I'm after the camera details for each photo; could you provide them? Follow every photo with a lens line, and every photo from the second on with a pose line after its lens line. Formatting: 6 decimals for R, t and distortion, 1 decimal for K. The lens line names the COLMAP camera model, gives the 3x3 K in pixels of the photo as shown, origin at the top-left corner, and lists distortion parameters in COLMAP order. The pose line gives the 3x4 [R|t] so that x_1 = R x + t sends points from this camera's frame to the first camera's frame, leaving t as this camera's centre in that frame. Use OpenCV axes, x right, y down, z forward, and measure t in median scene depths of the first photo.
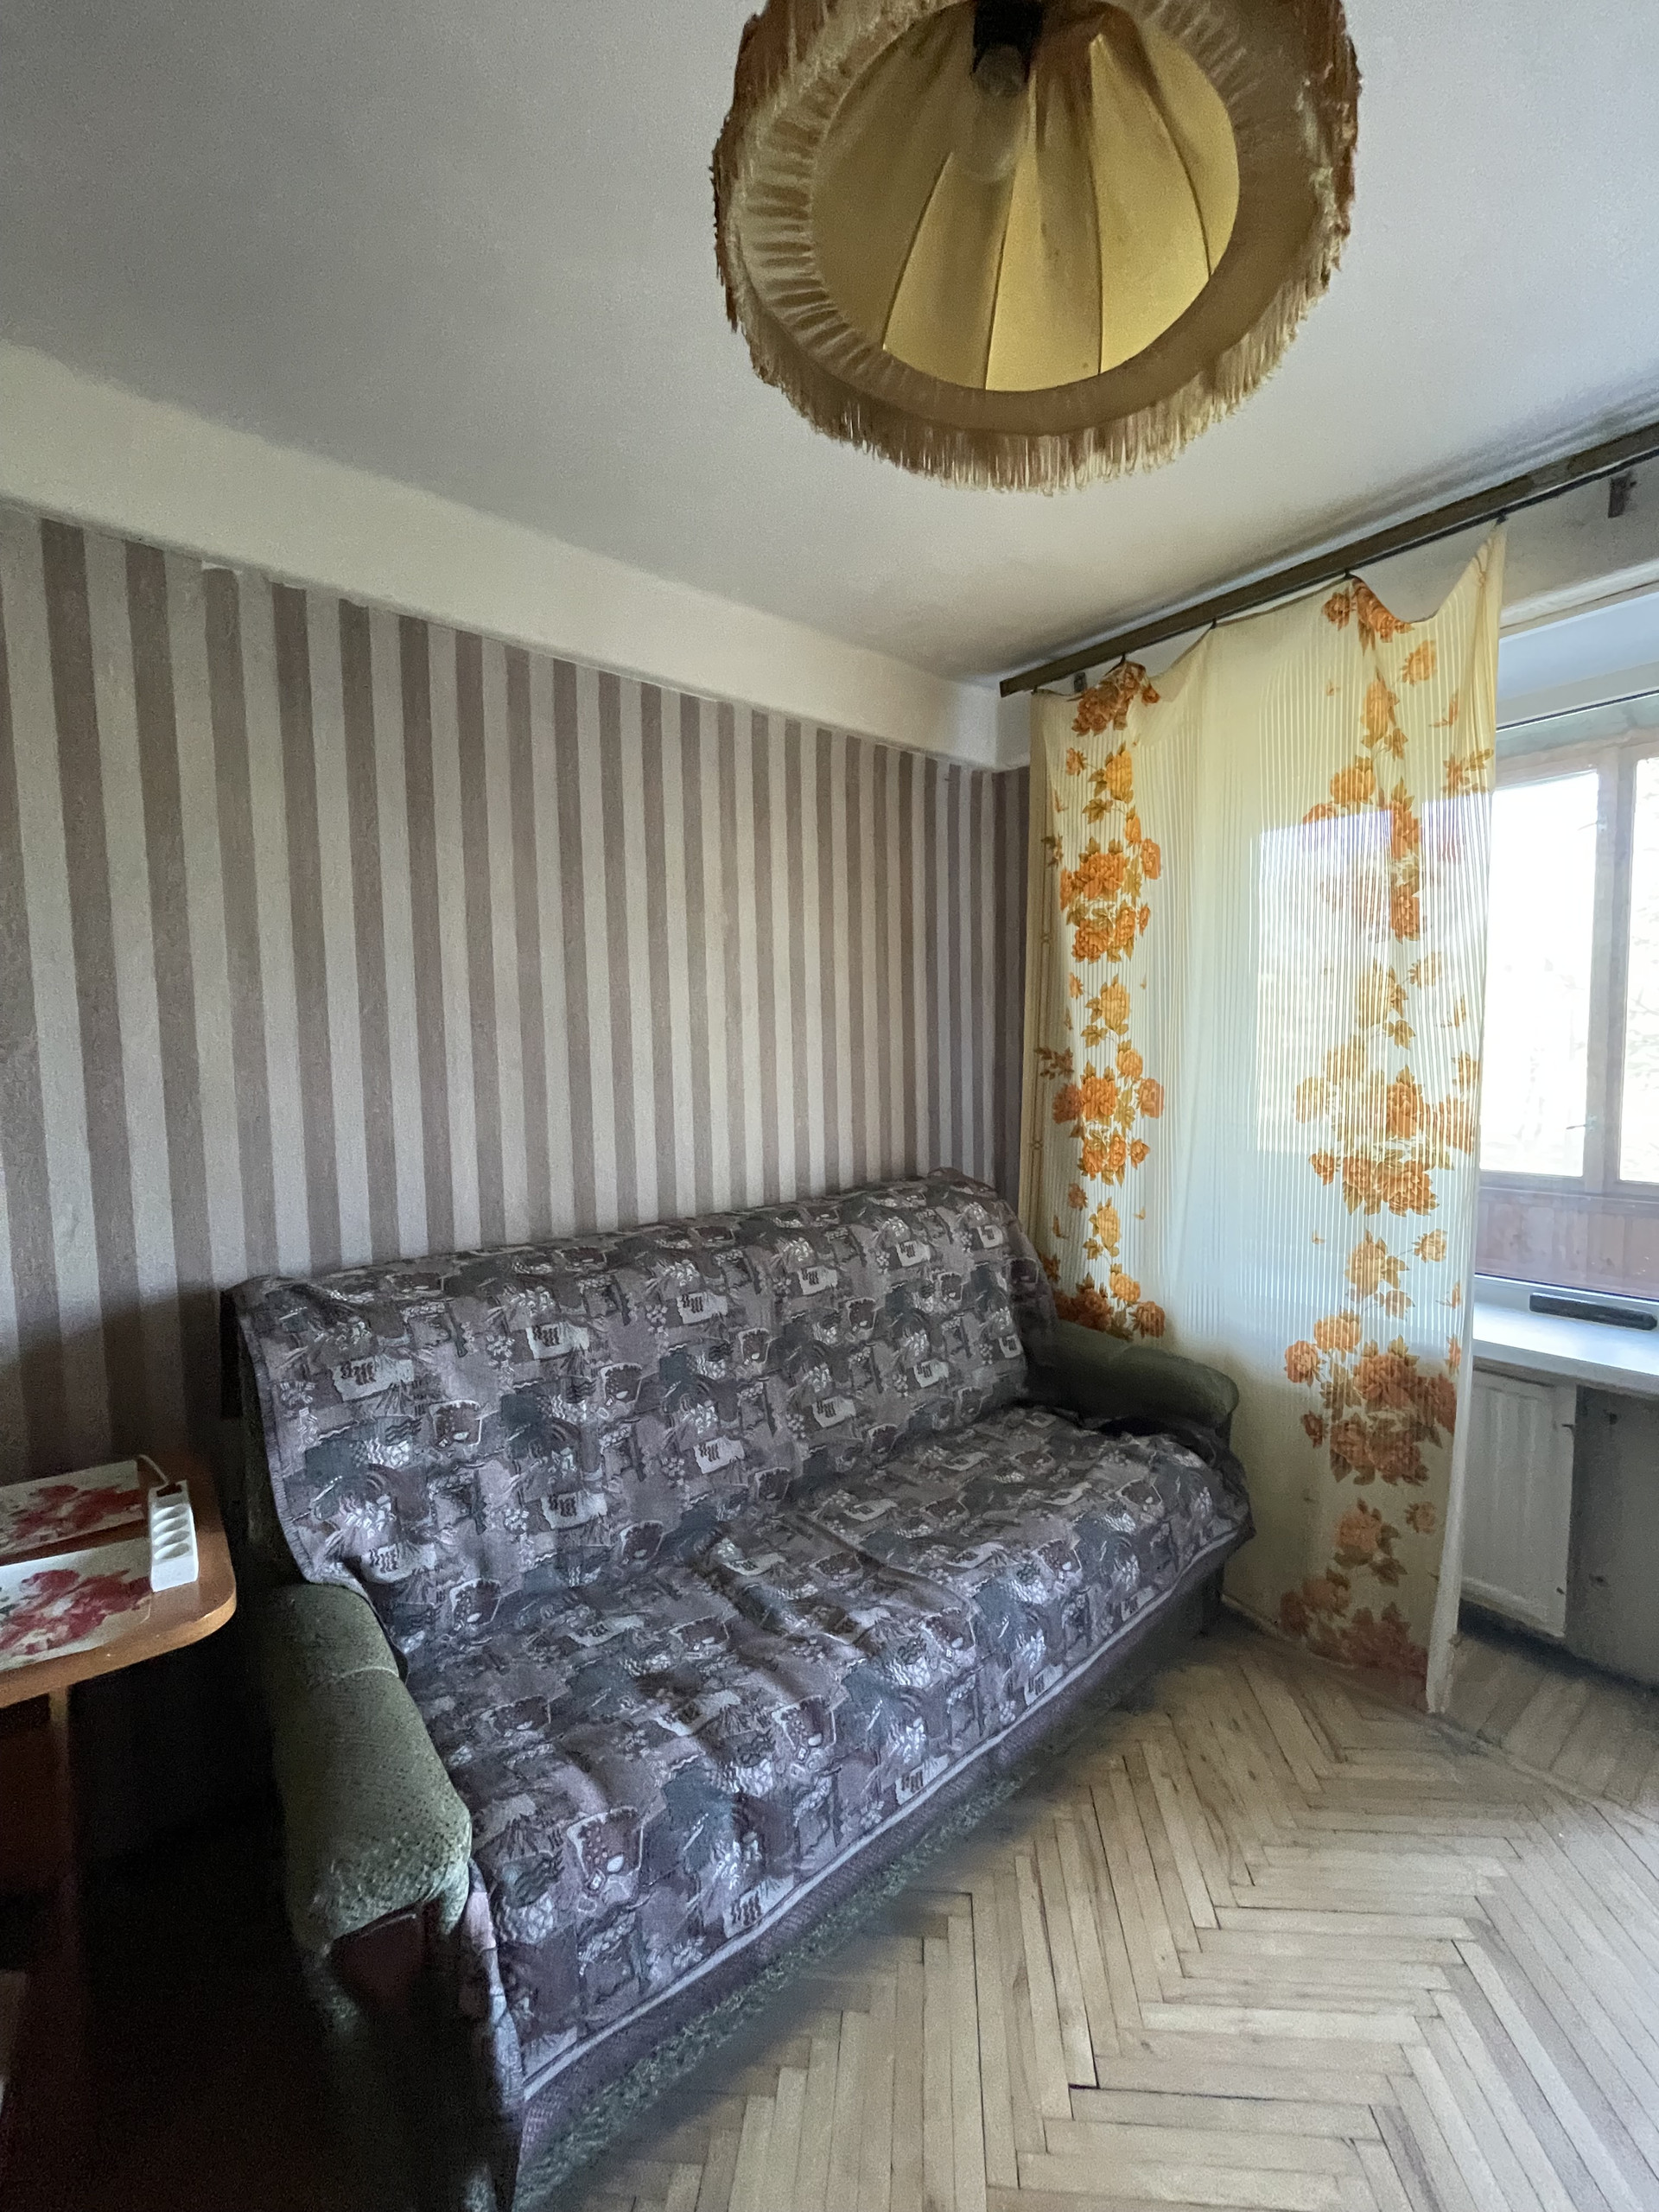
lens RADIAL K [[901.6, 0, 826.7], [0, 901.6, 1103.9], [0, 0, 1]] dist [-0.003446, -0.000377]
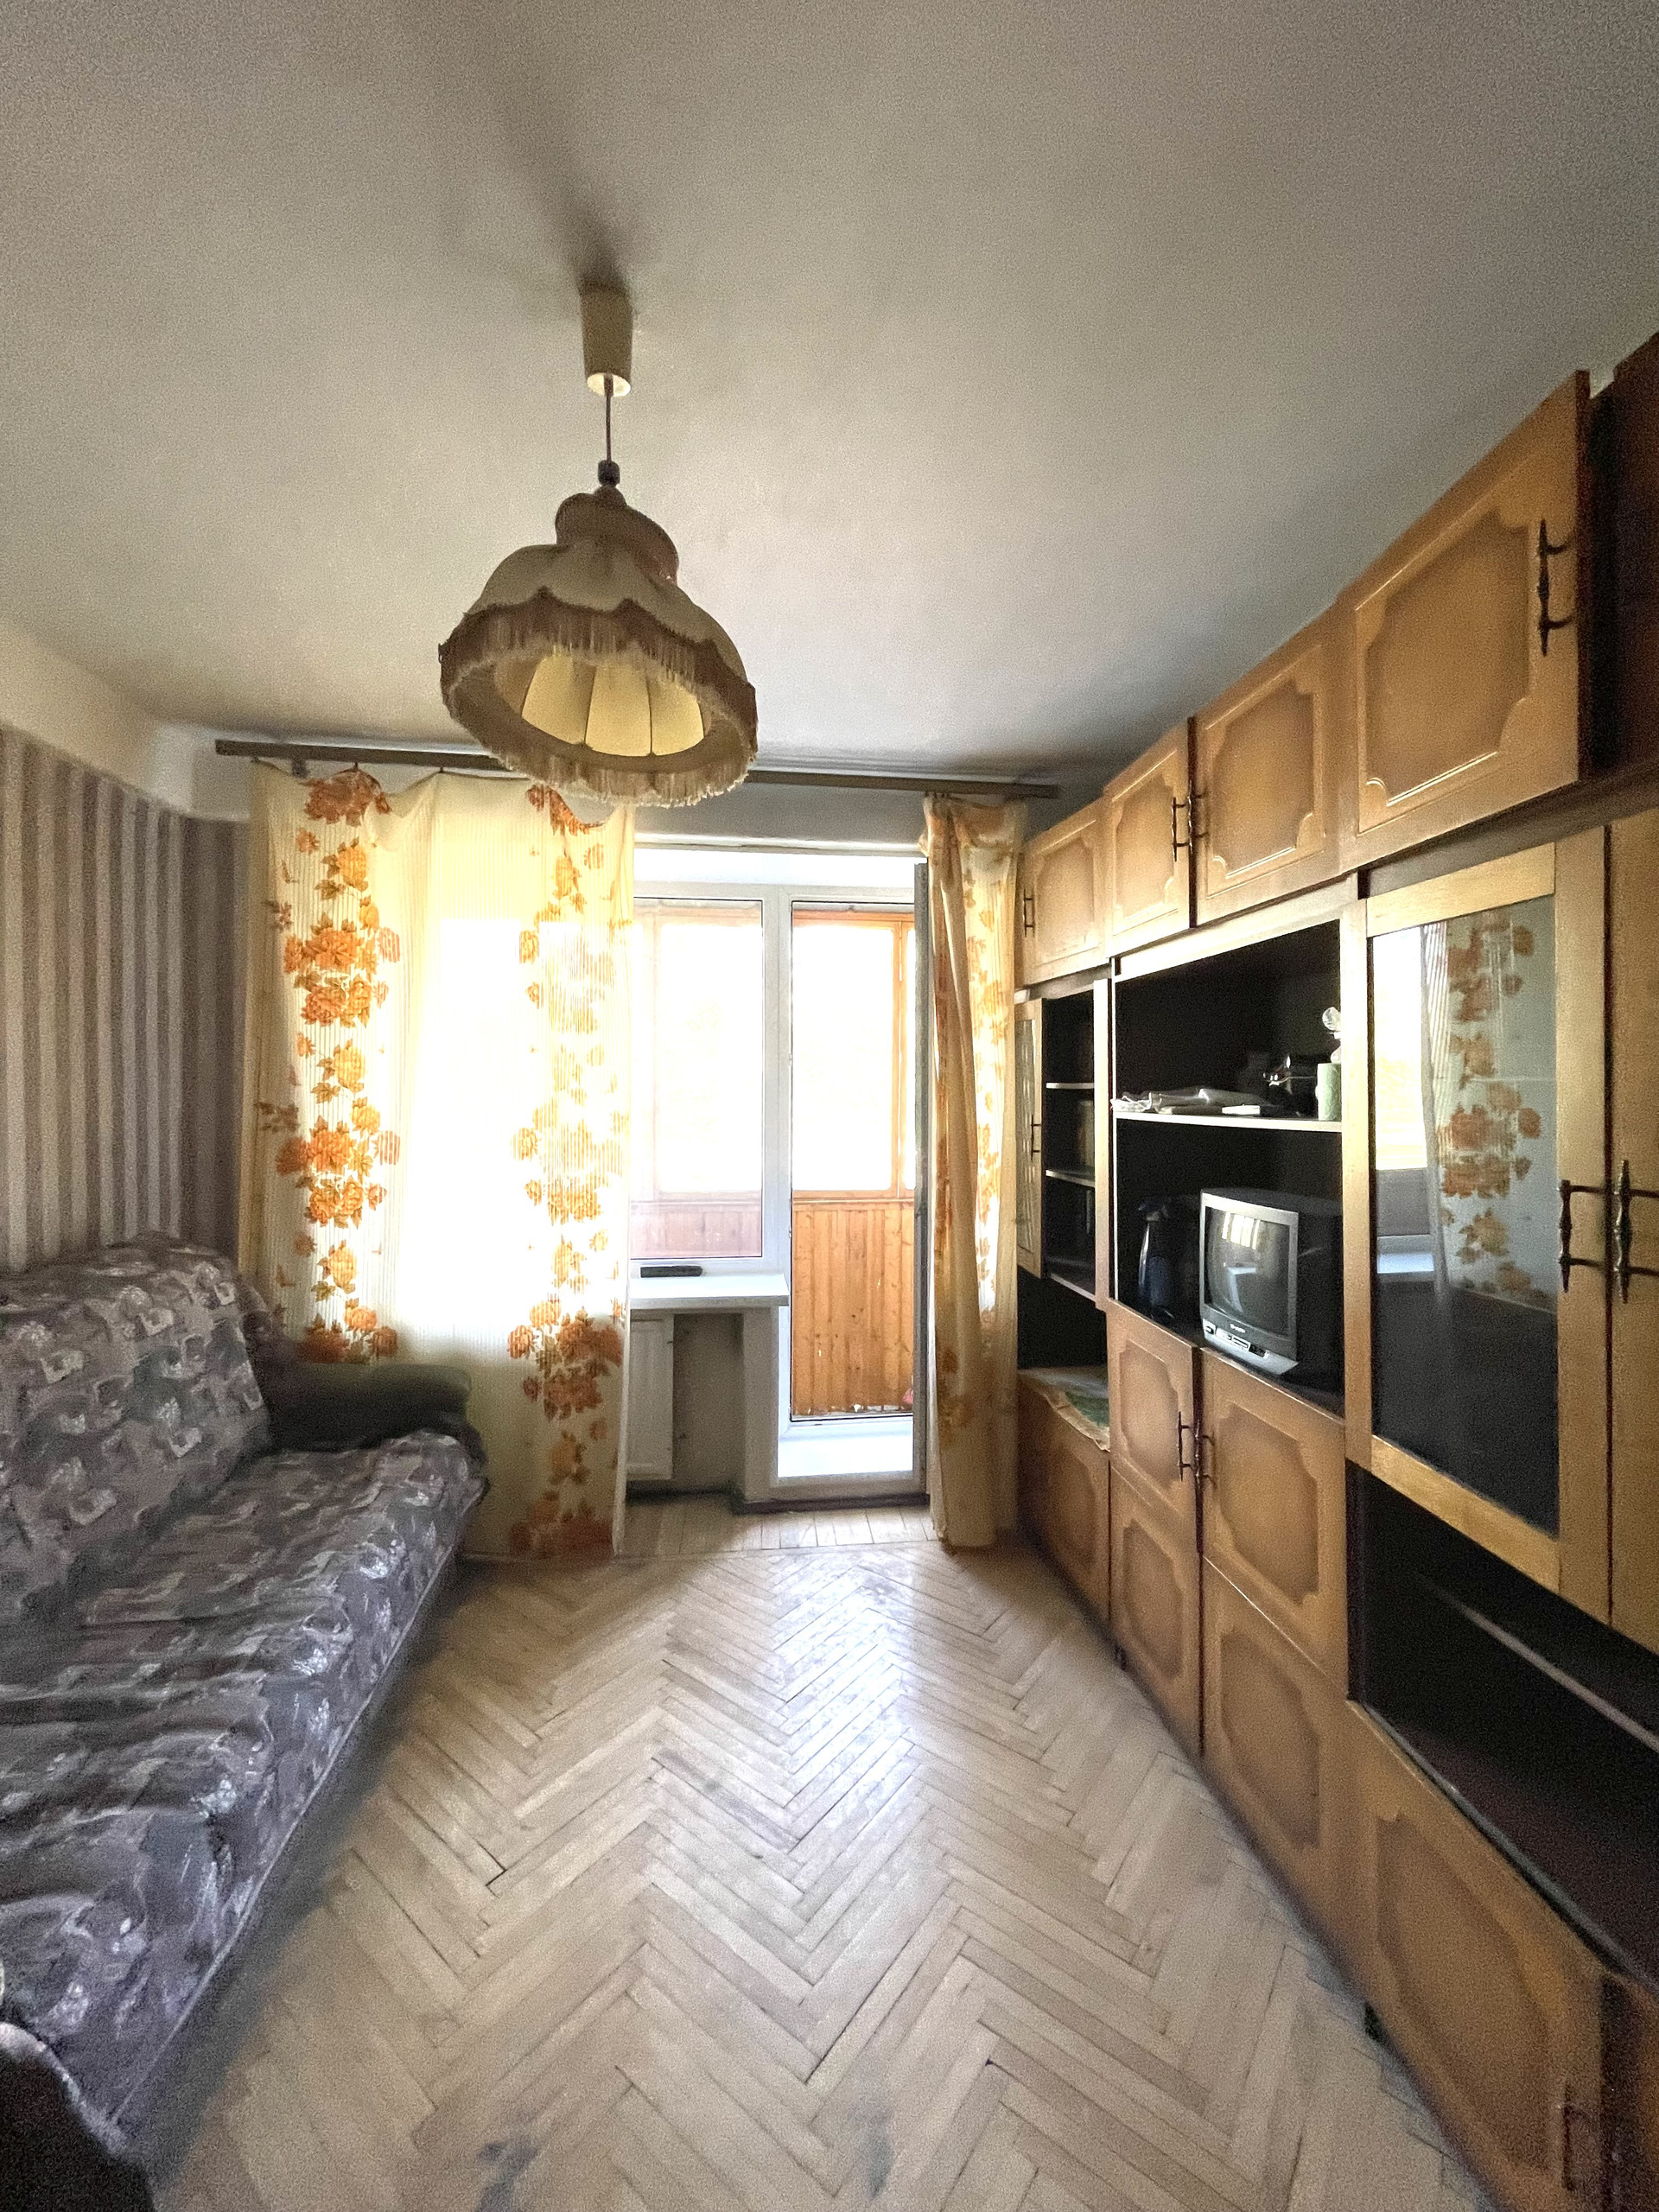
lens RADIAL K [[901.6, 0, 838.5], [0, 901.6, 1105.6], [0, 0, 1]] dist [-0.003446, -0.000377]
pose [[0.539885, 0.005694, 0.841719, -0.355157], [0.039180, 0.998723, -0.031887, -0.000934], [-0.840826, 0.050194, 0.538973, -0.135629]]
